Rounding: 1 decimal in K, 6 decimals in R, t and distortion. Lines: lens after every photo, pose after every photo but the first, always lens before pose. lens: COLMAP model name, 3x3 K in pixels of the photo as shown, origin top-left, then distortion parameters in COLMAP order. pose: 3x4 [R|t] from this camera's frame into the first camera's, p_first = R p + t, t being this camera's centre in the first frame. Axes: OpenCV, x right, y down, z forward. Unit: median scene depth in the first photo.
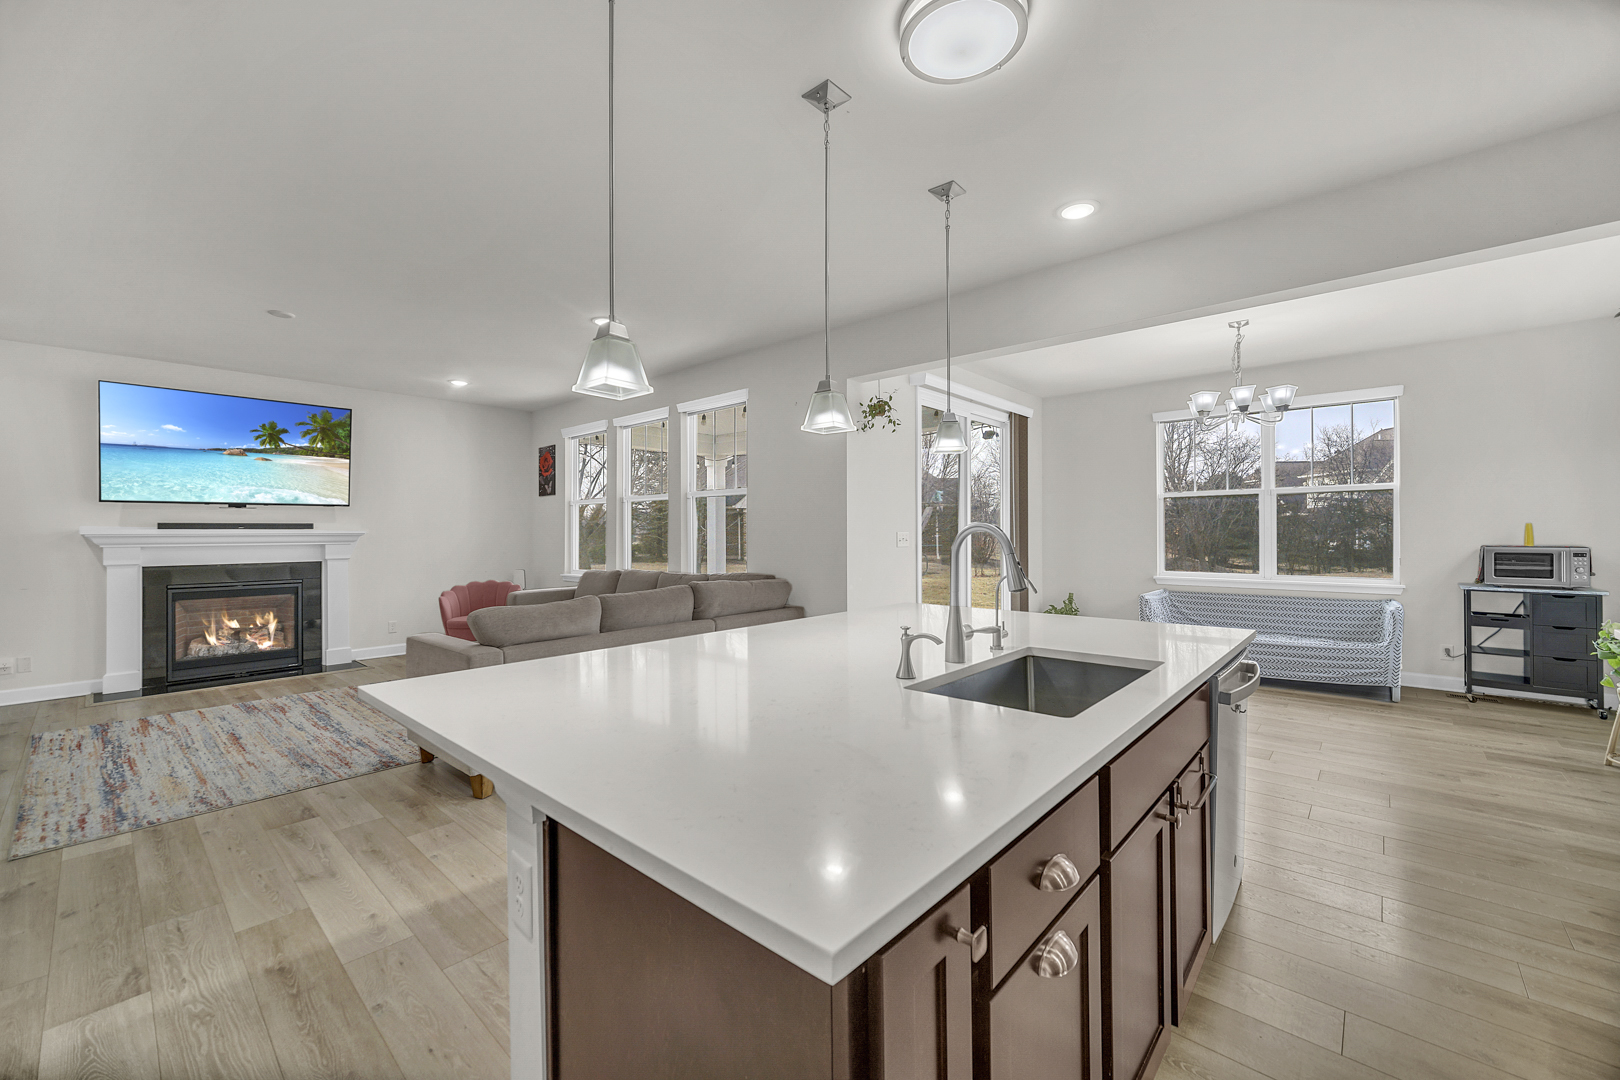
lens RADIAL K [[639.1, 0, 810.0], [0, 639.1, 540.0], [0, 0, 1]] dist [0.001640, 0.000370]
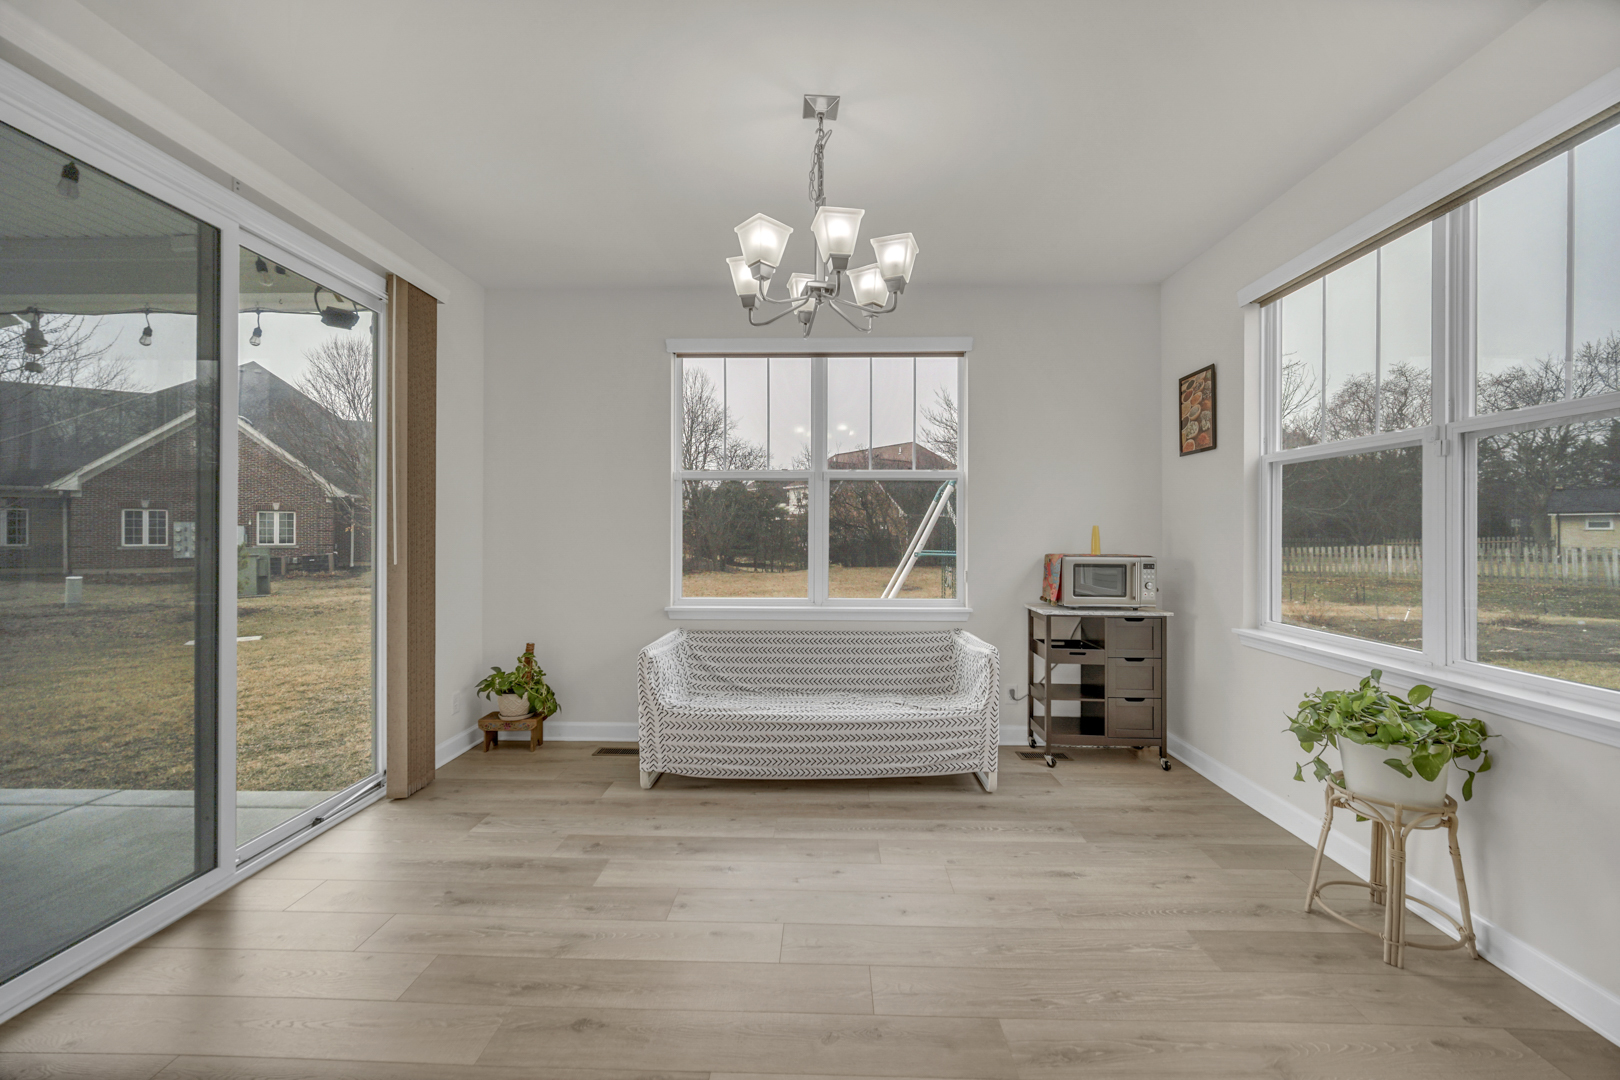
lens RADIAL K [[643.4, 0, 808.2], [0, 643.4, 532.1], [0, 0, 1]] dist [-0.014692, -0.000114]
pose [[0.766648, 0.008722, 0.642008, 0.418583], [-0.000883, 0.999921, -0.012530, -0.009393], [-0.642067, 0.009040, 0.766596, 0.746765]]
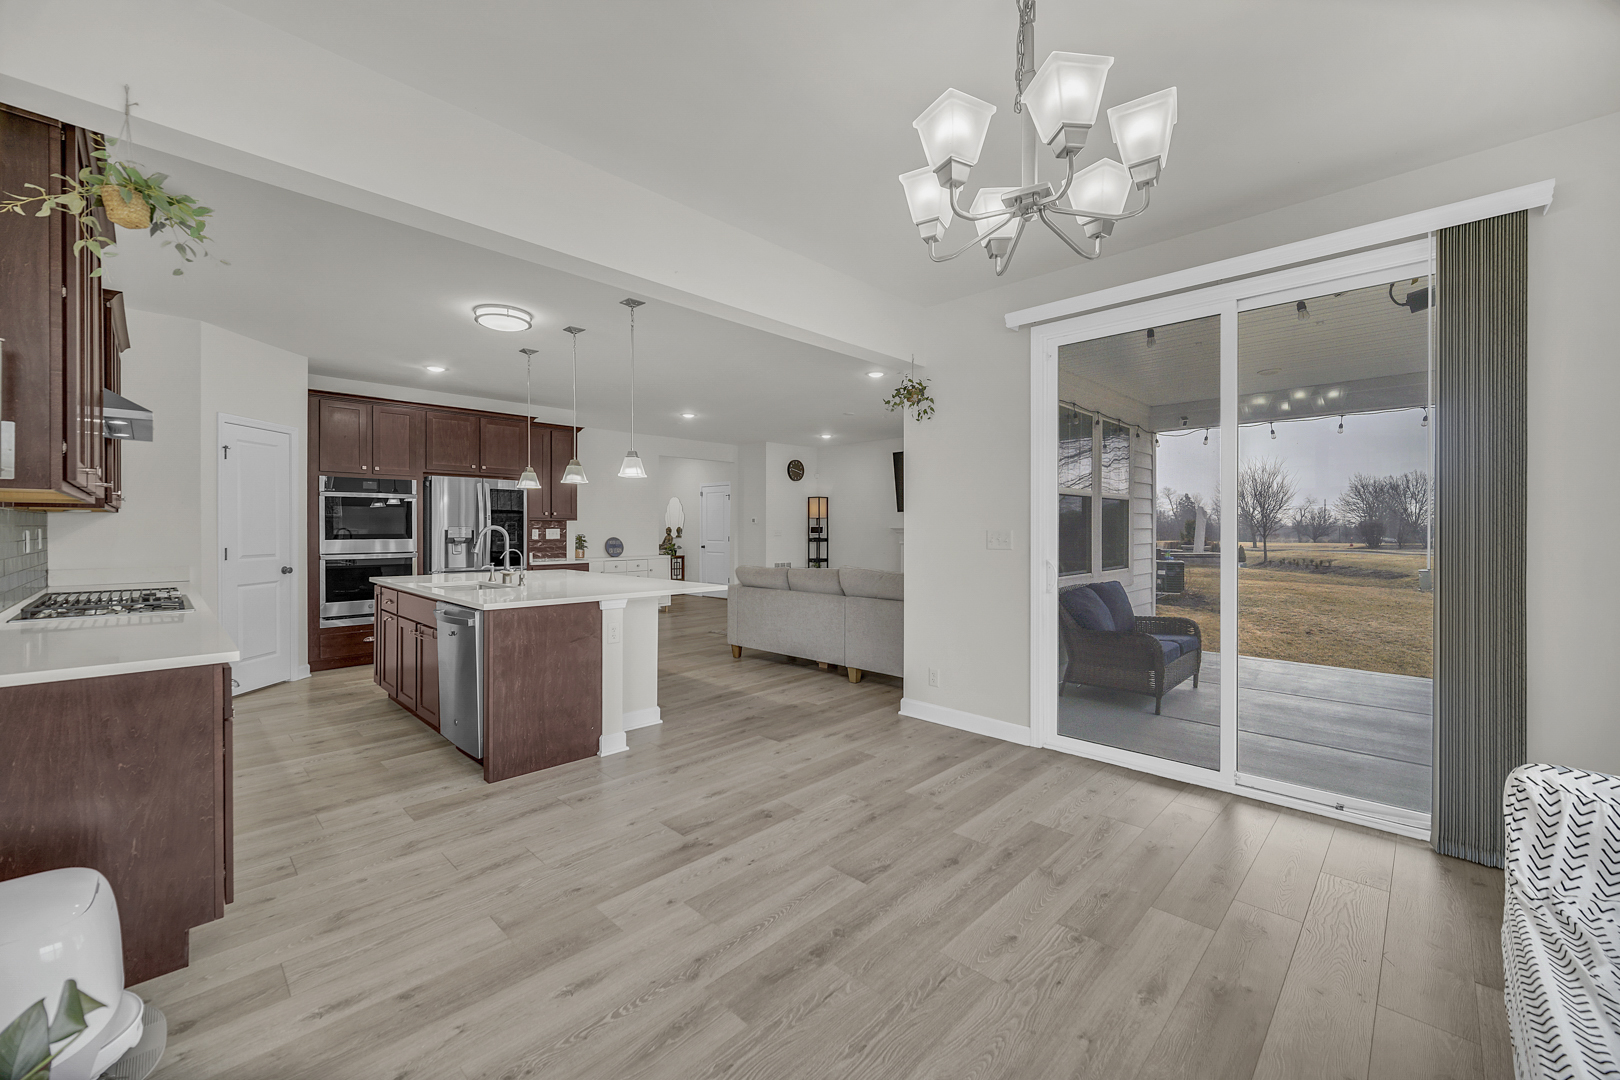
lens RADIAL K [[643.4, 0, 808.2], [0, 643.4, 532.1], [0, 0, 1]] dist [-0.014692, -0.000114]
pose [[-0.044132, 0.013358, -0.998936, 1.215694], [-0.009238, 0.999862, 0.013779, -0.022035], [0.998983, 0.009836, -0.044002, 1.052168]]
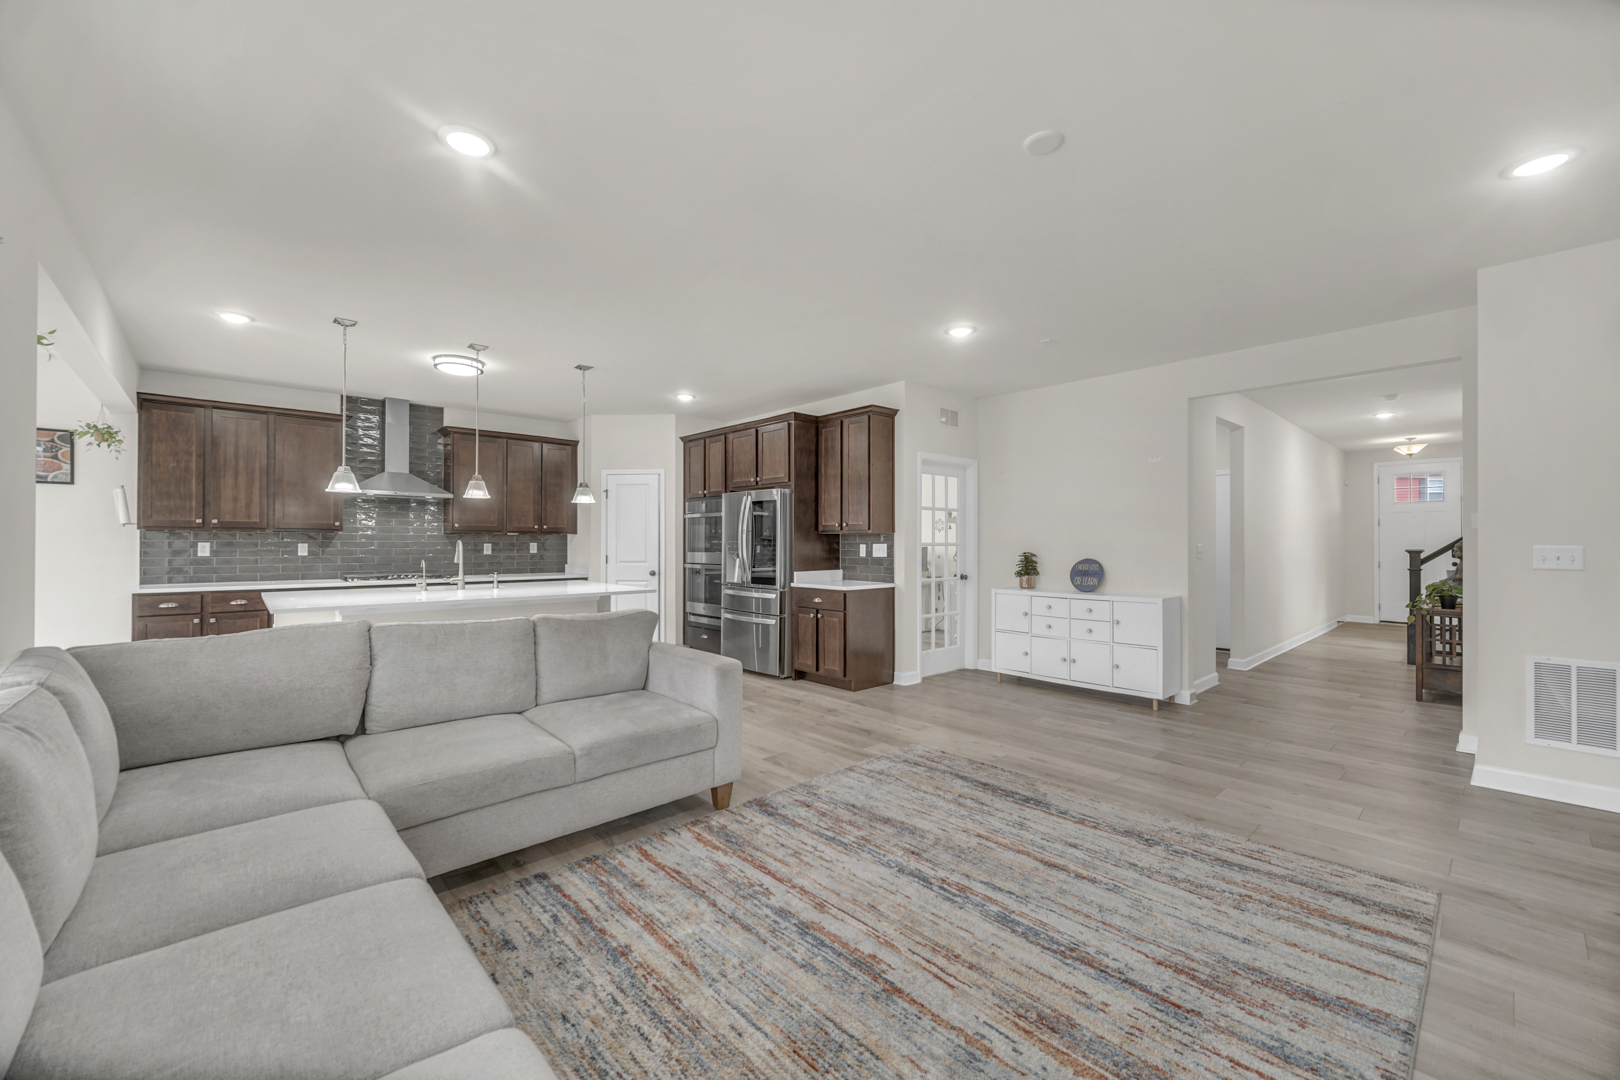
lens RADIAL K [[639.1, 0, 810.0], [0, 639.1, 540.0], [0, 0, 1]] dist [0.001640, 0.000370]
pose [[-0.994502, 0.005882, 0.104555, -0.757148], [0.006309, 0.999973, 0.003758, -0.014227], [-0.104530, 0.004397, -0.994512, 1.719901]]
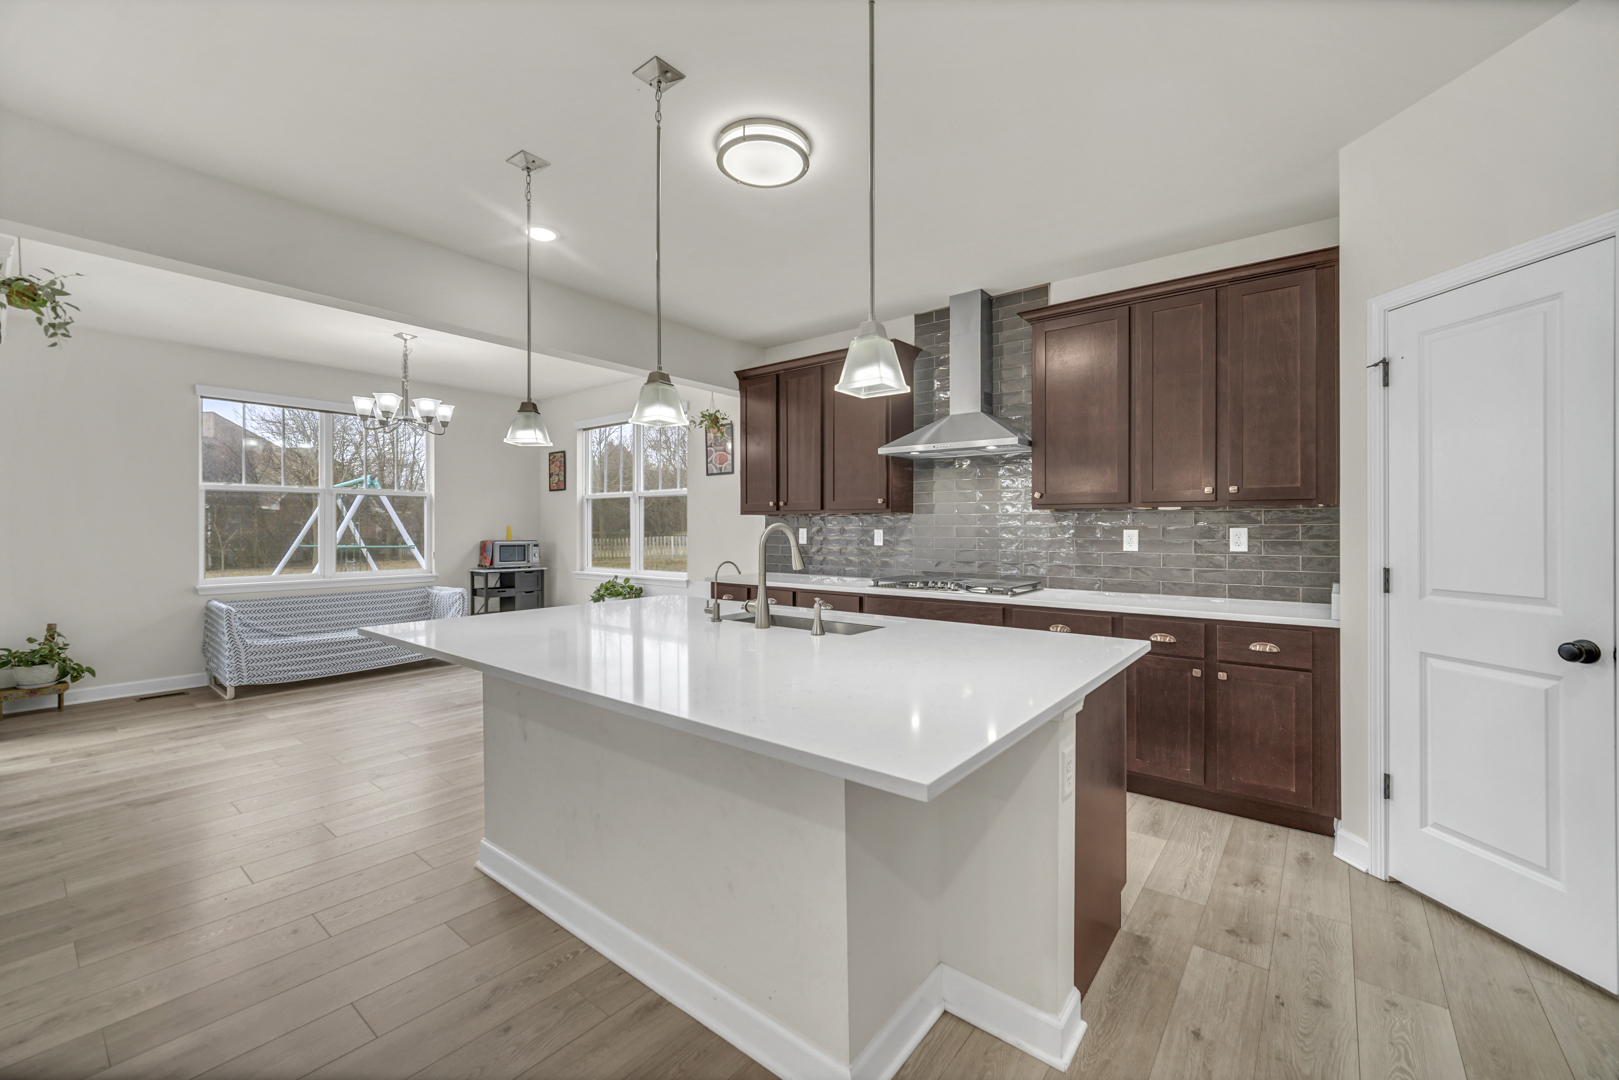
lens RADIAL K [[653.4, 0, 804.4], [0, 653.4, 526.6], [0, 0, 1]] dist [-0.000217, -0.000095]
pose [[-0.052458, 0.008572, 0.998586, -0.537854], [0.010641, 0.999911, -0.008025, -0.004409], [-0.998566, 0.010205, -0.052545, 0.461662]]
